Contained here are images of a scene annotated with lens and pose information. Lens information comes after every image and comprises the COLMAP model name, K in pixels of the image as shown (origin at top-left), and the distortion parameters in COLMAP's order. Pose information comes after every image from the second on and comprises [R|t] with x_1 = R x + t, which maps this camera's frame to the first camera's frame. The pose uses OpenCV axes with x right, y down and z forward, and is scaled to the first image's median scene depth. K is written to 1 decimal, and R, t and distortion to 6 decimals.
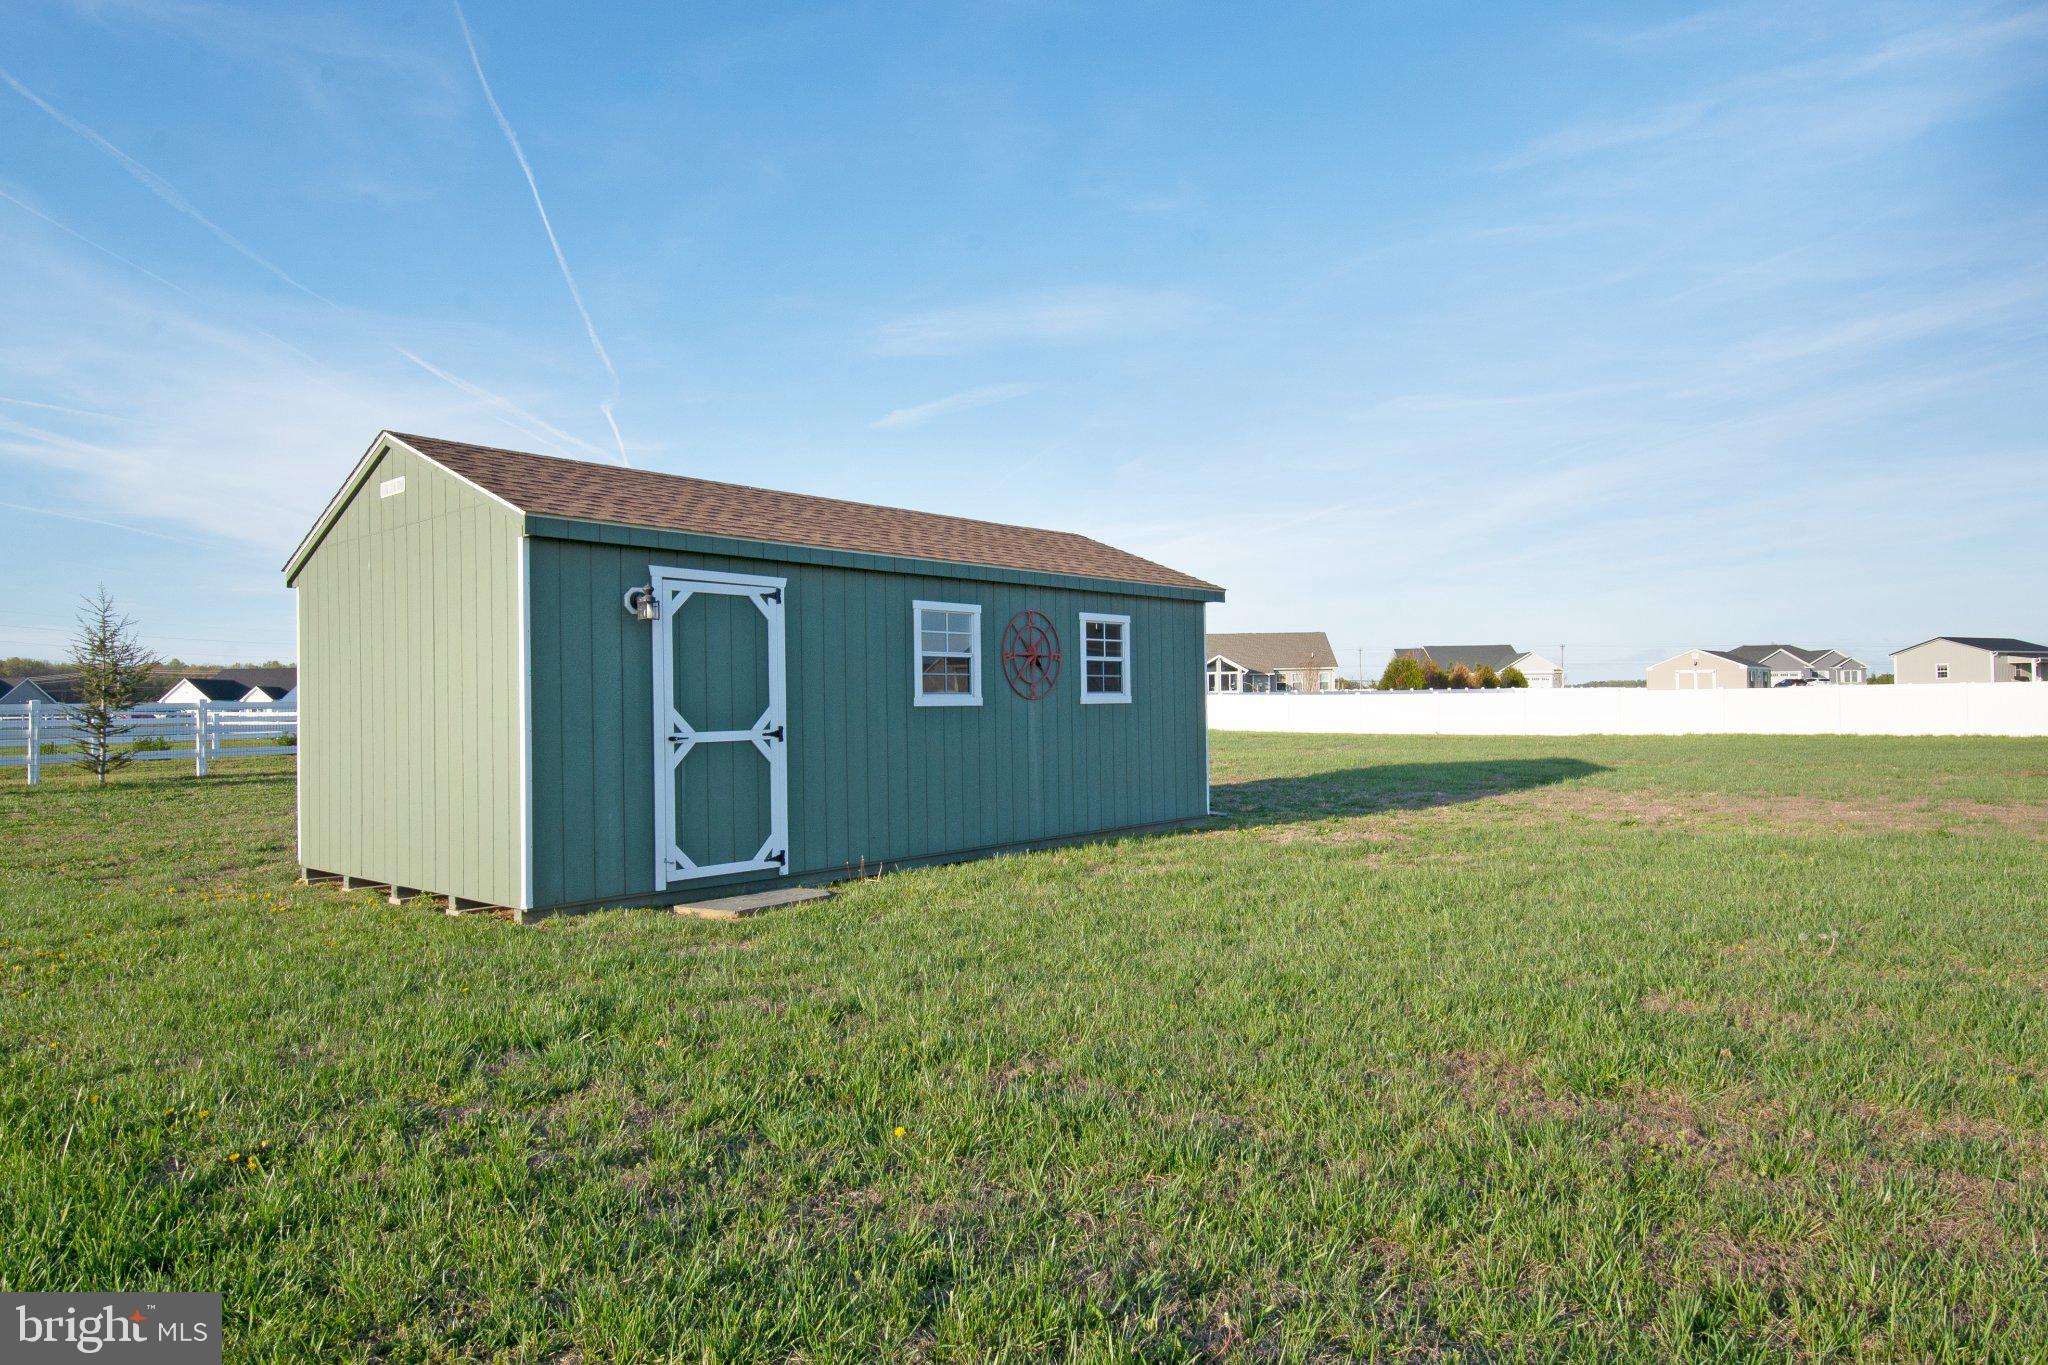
lens RADIAL K [[1186.1, 0, 1018.7], [0, 1186.1, 680.9], [0, 0, 1]] dist [-0.005623, 0.000696]
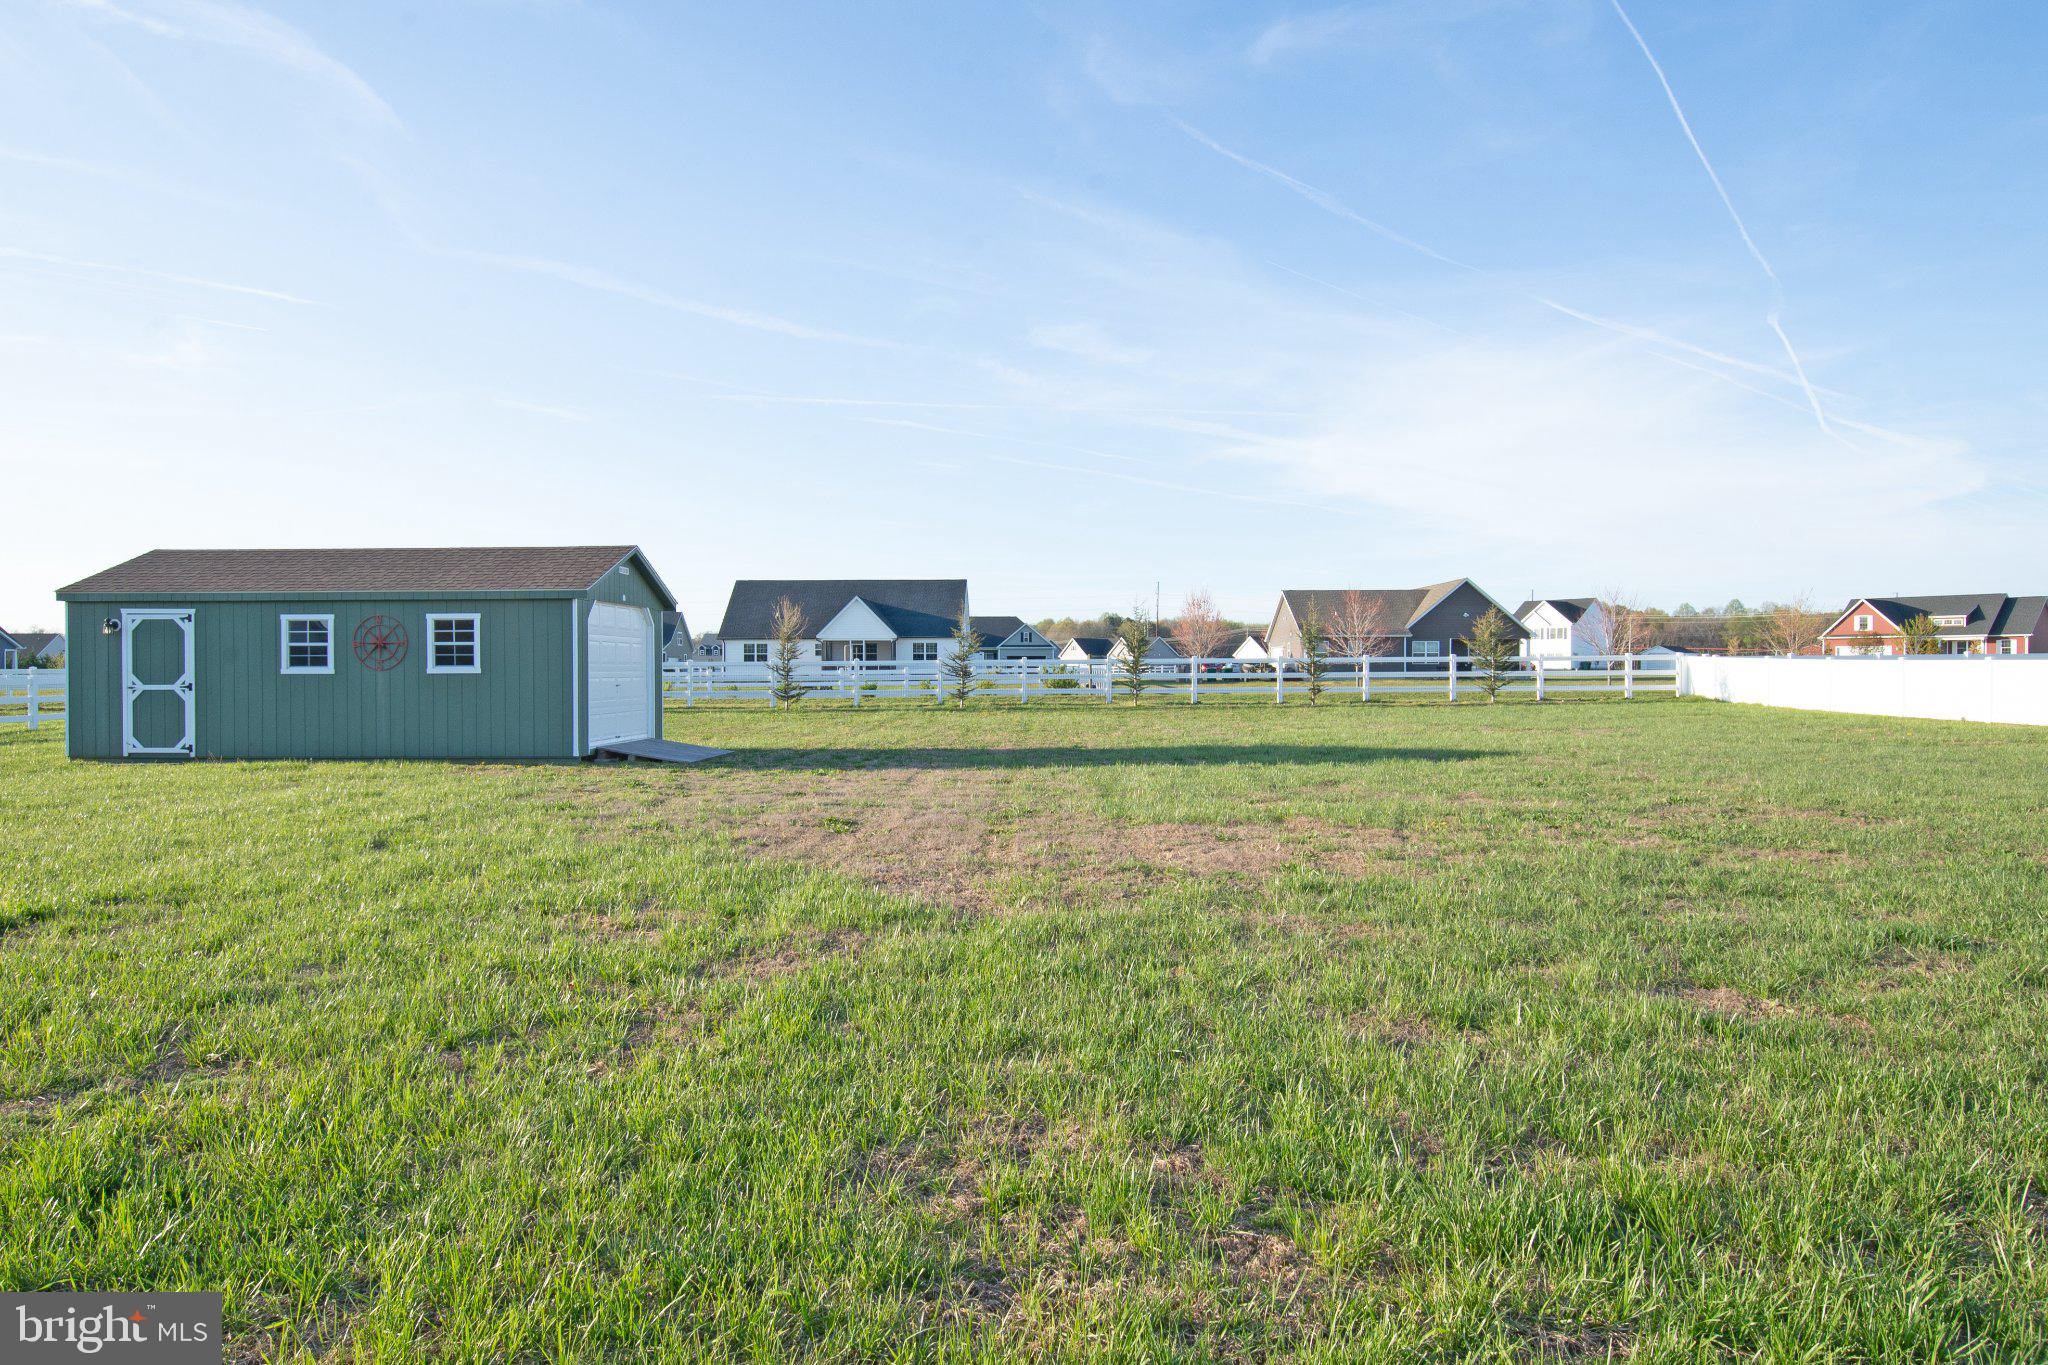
lens RADIAL K [[1186.1, 0, 1024.8], [0, 1186.1, 690.5], [0, 0, 1]] dist [-0.005623, 0.000696]
pose [[0.650634, 0.028524, -0.758856, 2.216197], [0.008307, 0.998967, 0.044671, -0.027012], [0.759346, -0.035369, 0.649725, 0.760418]]
